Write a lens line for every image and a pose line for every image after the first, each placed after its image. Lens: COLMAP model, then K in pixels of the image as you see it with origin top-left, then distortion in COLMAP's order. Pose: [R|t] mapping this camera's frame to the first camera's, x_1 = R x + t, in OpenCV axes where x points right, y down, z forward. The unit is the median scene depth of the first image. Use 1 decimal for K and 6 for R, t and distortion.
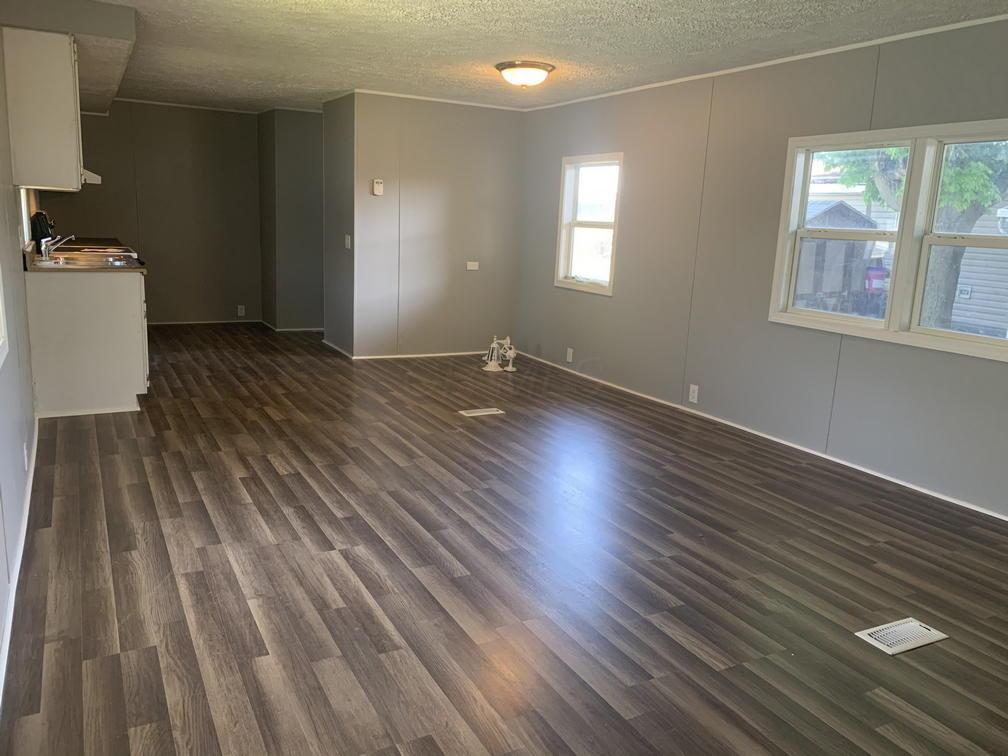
lens RADIAL K [[784.7, 0, 504.0], [0, 784.7, 378.0], [0, 0, 1]] dist [0.050283, -0.087294]
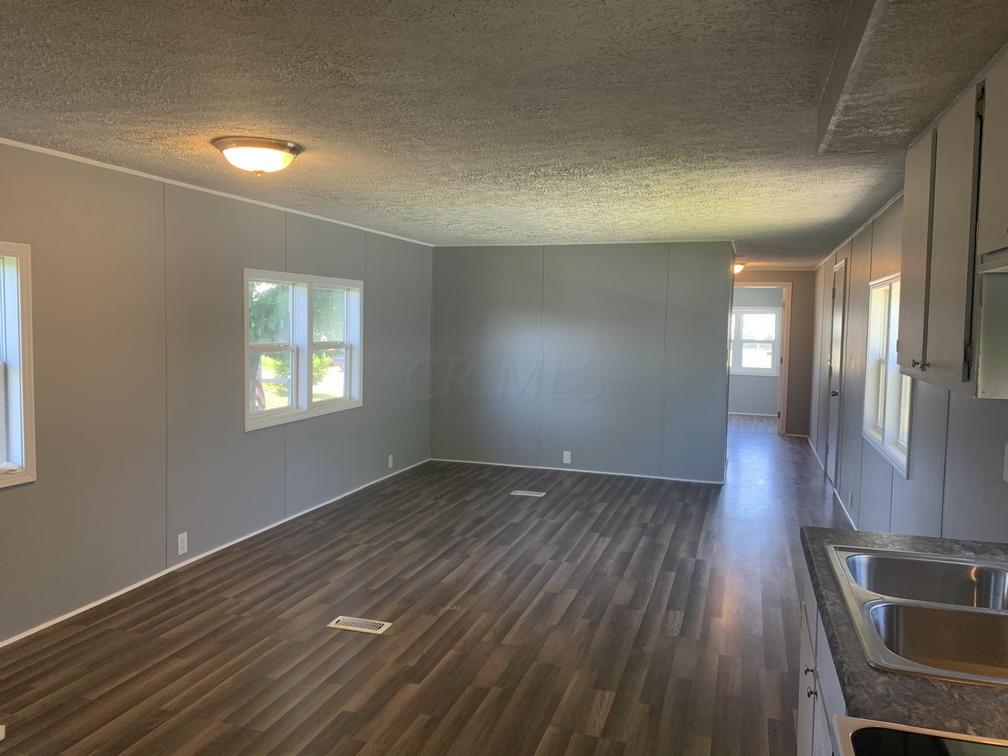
lens RADIAL K [[784.7, 0, 504.0], [0, 784.7, 378.0], [0, 0, 1]] dist [0.050283, -0.087294]
pose [[-0.700041, -0.110957, 0.705430, -0.760574], [0.095490, 0.964438, 0.246457, -0.428572], [-0.707690, 0.239892, -0.664550, 1.652921]]
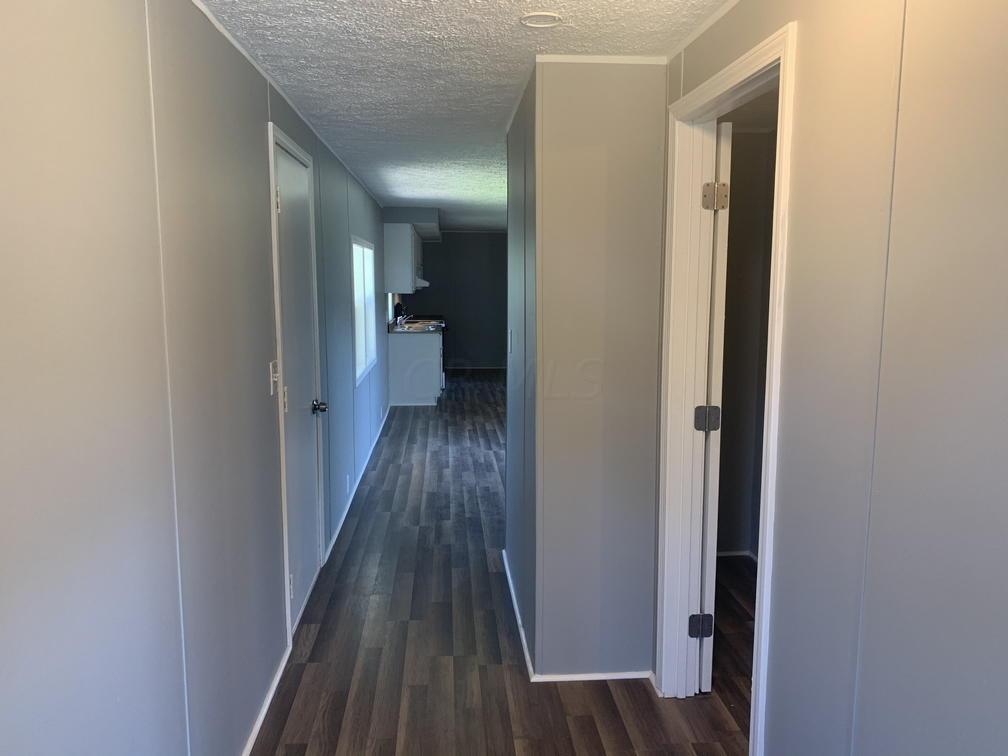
lens RADIAL K [[784.7, 0, 504.0], [0, 784.7, 378.0], [0, 0, 1]] dist [0.050283, -0.087294]
pose [[0.914513, 0.013543, -0.404330, 0.534670], [-0.047696, 0.996079, -0.074514, 0.128129], [0.401735, 0.087429, 0.911573, -0.787026]]
